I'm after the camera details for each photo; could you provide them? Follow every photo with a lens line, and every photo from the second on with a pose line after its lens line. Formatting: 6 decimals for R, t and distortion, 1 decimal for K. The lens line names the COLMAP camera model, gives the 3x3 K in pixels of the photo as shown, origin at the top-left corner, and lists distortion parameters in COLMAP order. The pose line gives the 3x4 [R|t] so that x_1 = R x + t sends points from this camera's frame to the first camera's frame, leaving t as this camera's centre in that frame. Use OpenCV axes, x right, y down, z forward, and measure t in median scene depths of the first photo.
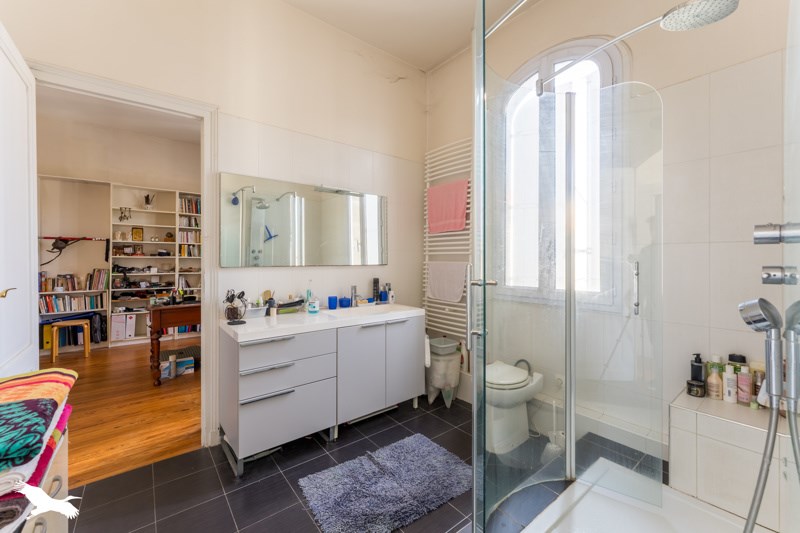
lens RADIAL K [[326.0, 0, 393.9], [0, 326.0, 259.2], [0, 0, 1]] dist [0.000368, 0.000138]
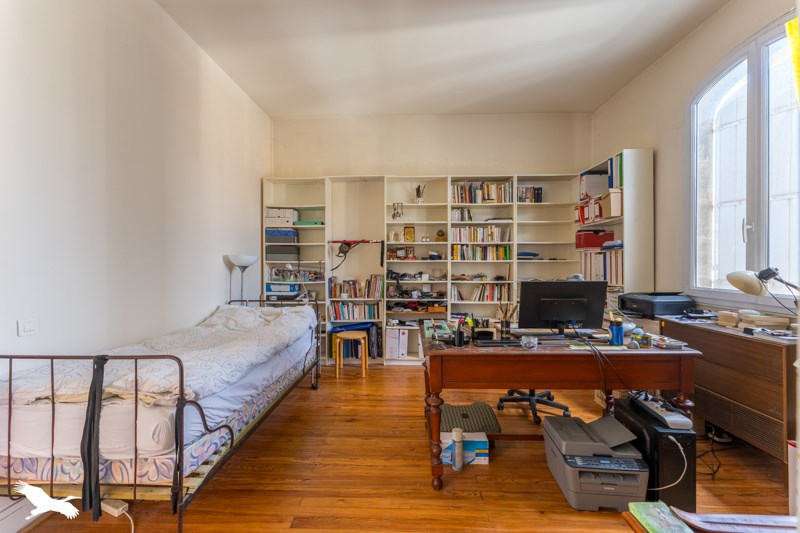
lens RADIAL K [[326.0, 0, 398.6], [0, 326.0, 263.0], [0, 0, 1]] dist [0.000368, 0.000138]
pose [[0.765581, -0.002801, -0.643333, -0.276942], [0.004906, 0.999987, 0.001485, -0.003213], [0.643321, -0.004293, 0.765585, 0.351671]]
